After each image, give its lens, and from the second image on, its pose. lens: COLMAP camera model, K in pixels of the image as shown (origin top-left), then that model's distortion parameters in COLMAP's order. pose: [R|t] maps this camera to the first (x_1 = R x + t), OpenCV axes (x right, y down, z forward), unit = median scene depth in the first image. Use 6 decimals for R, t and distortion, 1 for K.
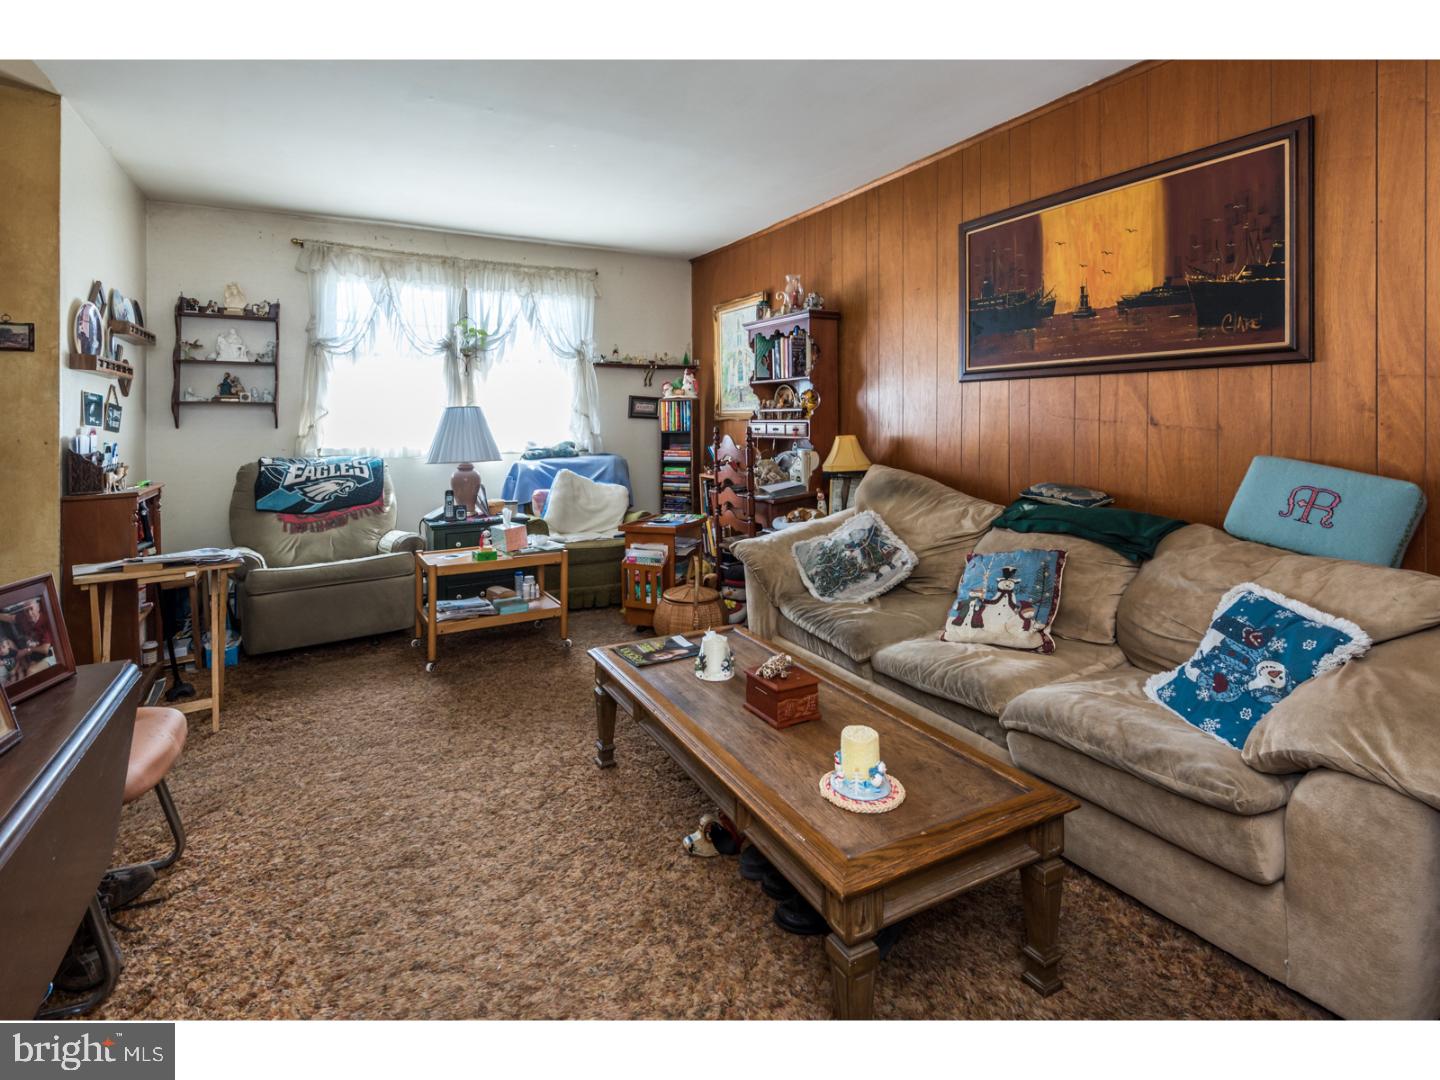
lens RADIAL K [[679.6, 0, 720.0], [0, 679.6, 540.0], [0, 0, 1]] dist [-0.000906, -0.000613]
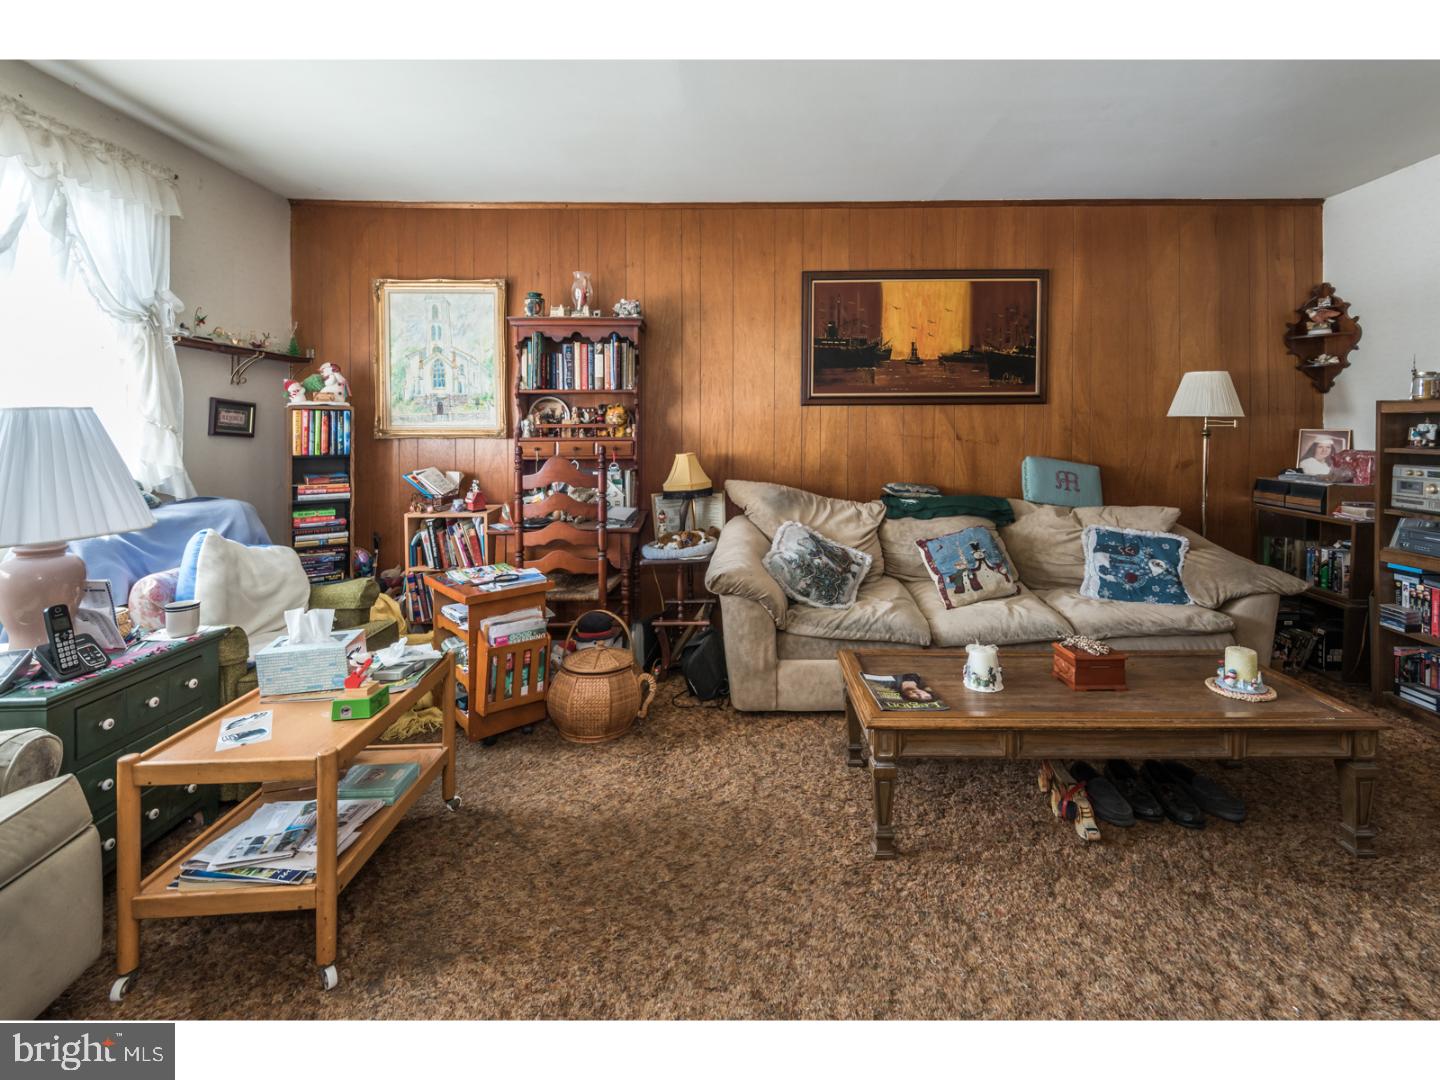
lens RADIAL K [[676.2, 0, 720.4], [0, 676.2, 530.7], [0, 0, 1]] dist [0.035450, -0.000152]
pose [[0.480906, -0.127084, 0.867513, -0.850726], [0.156660, 0.985972, 0.057593, -0.120187], [-0.862663, 0.108208, 0.494069, 0.630959]]
